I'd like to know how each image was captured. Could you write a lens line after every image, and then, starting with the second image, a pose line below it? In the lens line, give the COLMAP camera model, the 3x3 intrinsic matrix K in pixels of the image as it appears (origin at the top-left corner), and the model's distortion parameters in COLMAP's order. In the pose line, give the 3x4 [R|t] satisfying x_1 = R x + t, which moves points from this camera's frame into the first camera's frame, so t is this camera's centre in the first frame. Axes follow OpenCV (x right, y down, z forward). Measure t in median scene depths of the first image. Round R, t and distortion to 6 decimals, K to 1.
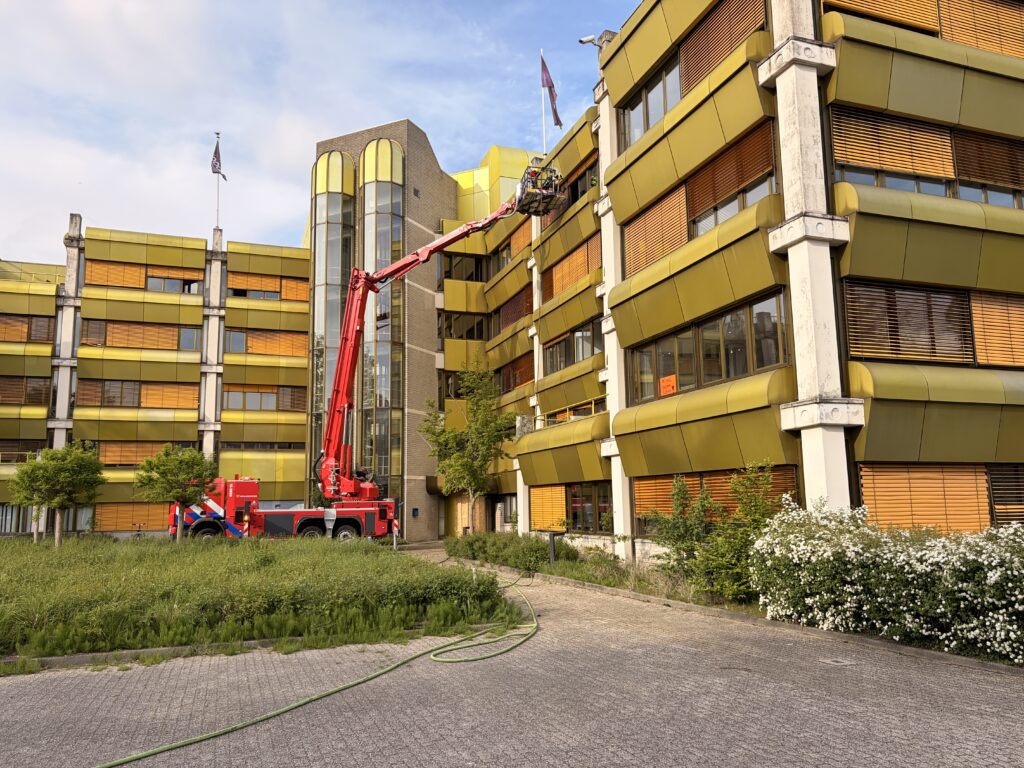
lens RADIAL K [[776.1, 0, 512.0], [0, 776.1, 384.0], [0, 0, 1]] dist [0.098614, -0.124977]
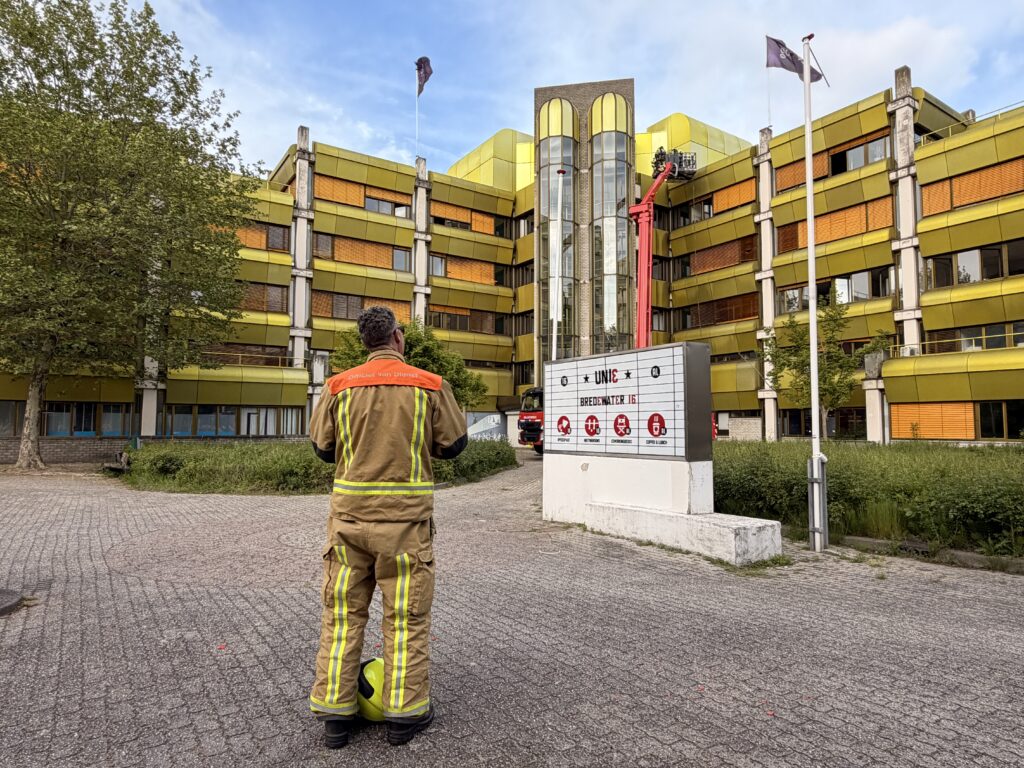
lens RADIAL K [[634.1, 0, 512.0], [0, 634.1, 384.0], [0, 0, 1]] dist [0.001536, 0.004275]
pose [[0.969204, 0.036746, 0.243502, -0.488404], [-0.057609, 0.995199, 0.079116, 0.035543], [-0.239426, -0.090707, 0.966668, 0.117208]]
